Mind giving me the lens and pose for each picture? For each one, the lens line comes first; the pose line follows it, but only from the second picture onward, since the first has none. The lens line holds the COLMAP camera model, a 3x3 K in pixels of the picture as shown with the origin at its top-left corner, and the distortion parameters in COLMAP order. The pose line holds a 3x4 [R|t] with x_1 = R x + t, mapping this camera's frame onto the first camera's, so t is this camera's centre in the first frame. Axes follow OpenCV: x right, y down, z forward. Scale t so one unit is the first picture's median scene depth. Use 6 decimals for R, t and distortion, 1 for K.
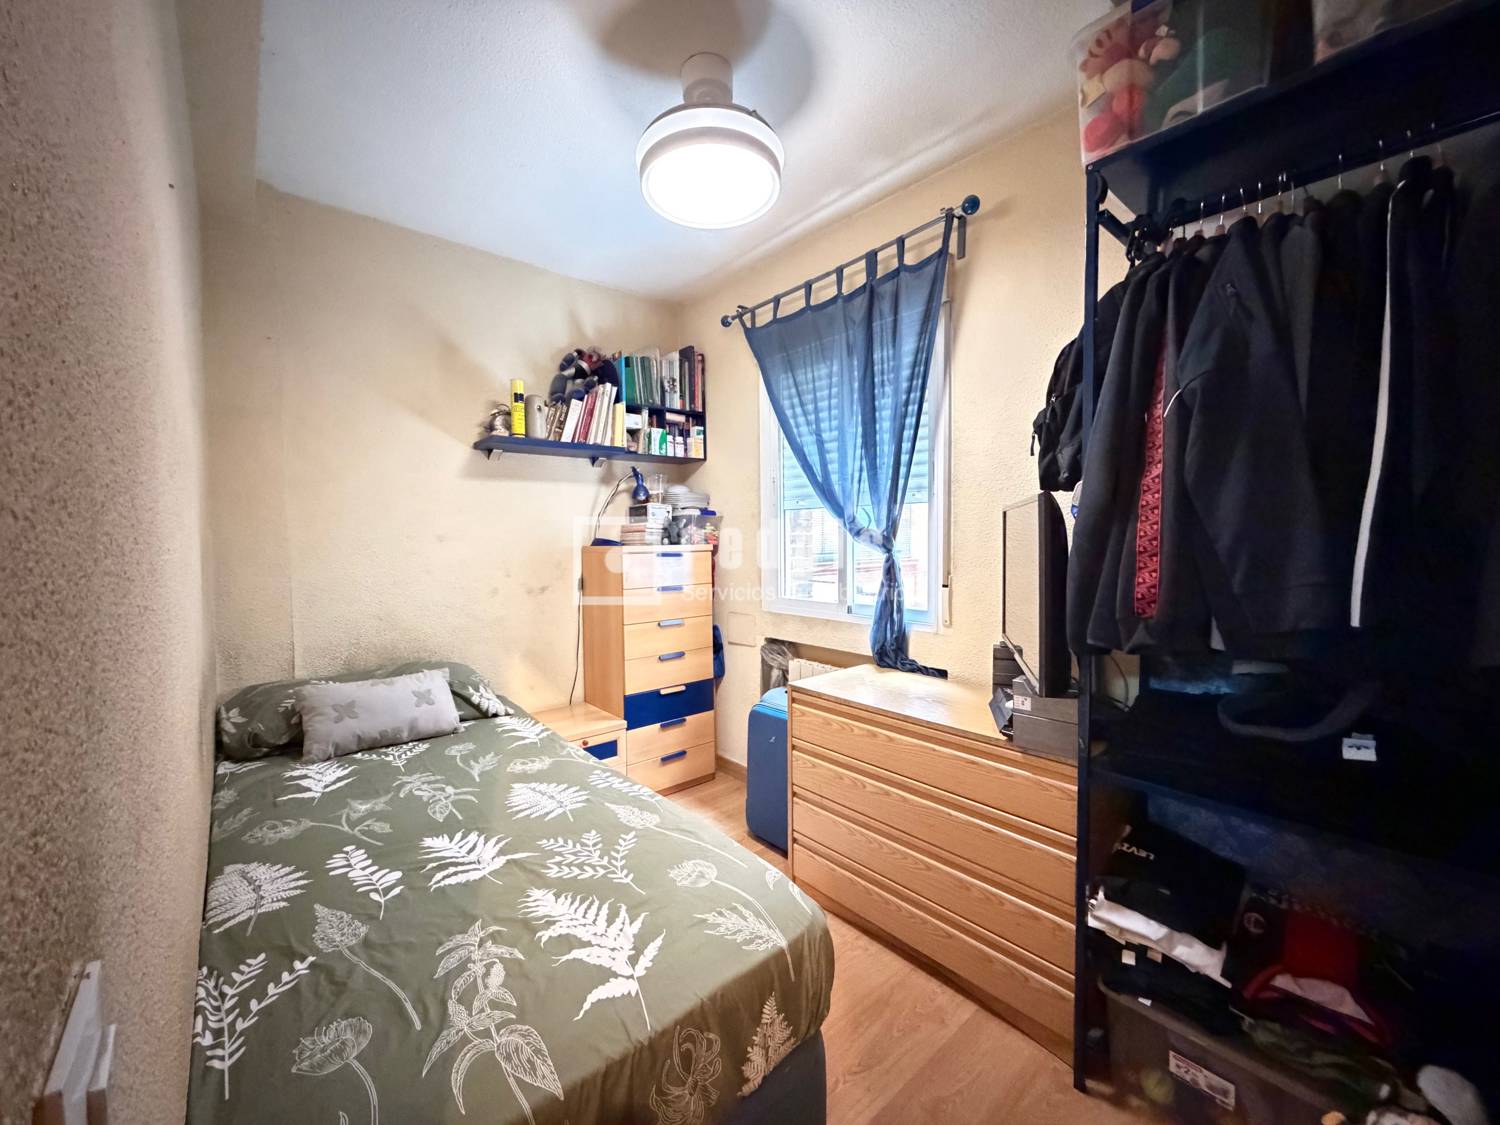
lens RADIAL K [[595.9, 0, 751.0], [0, 595.9, 560.6], [0, 0, 1]] dist [-0.000048, 0.000031]
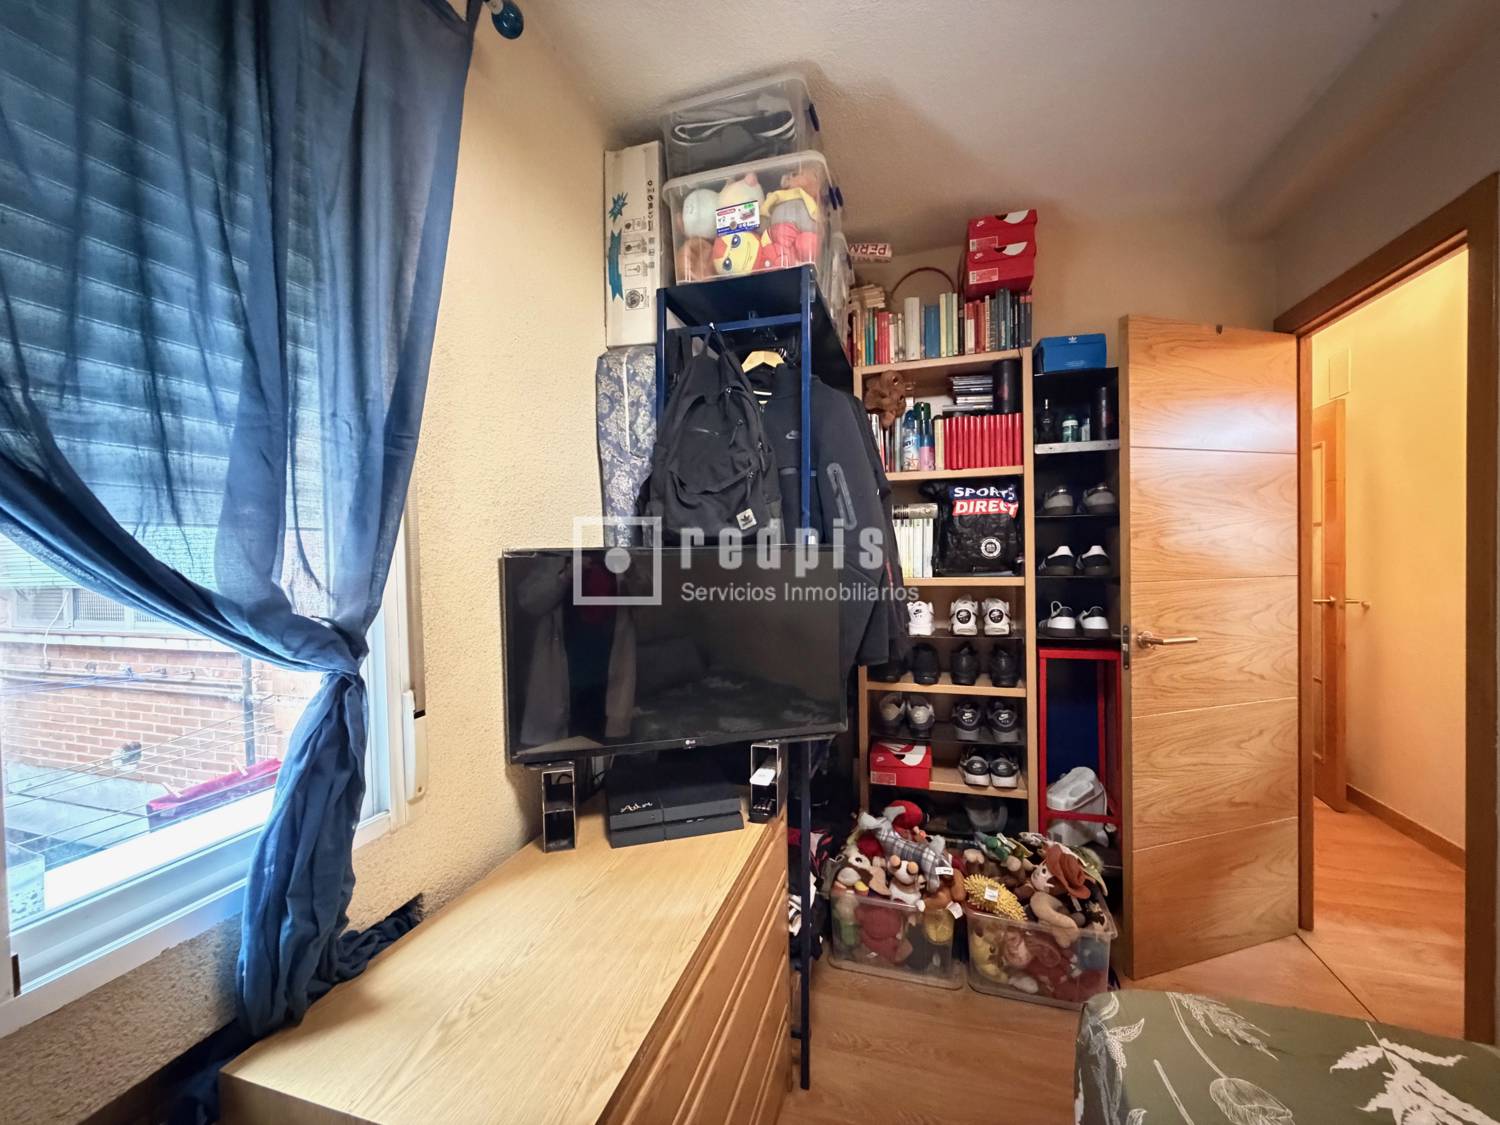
lens RADIAL K [[595.9, 0, 747.1], [0, 595.9, 561.3], [0, 0, 1]] dist [-0.000048, 0.000031]
pose [[-0.536637, 0.004514, 0.843801, -0.434917], [0.057190, 0.997881, 0.031033, -0.163354], [-0.841873, 0.064910, -0.535758, 2.202427]]
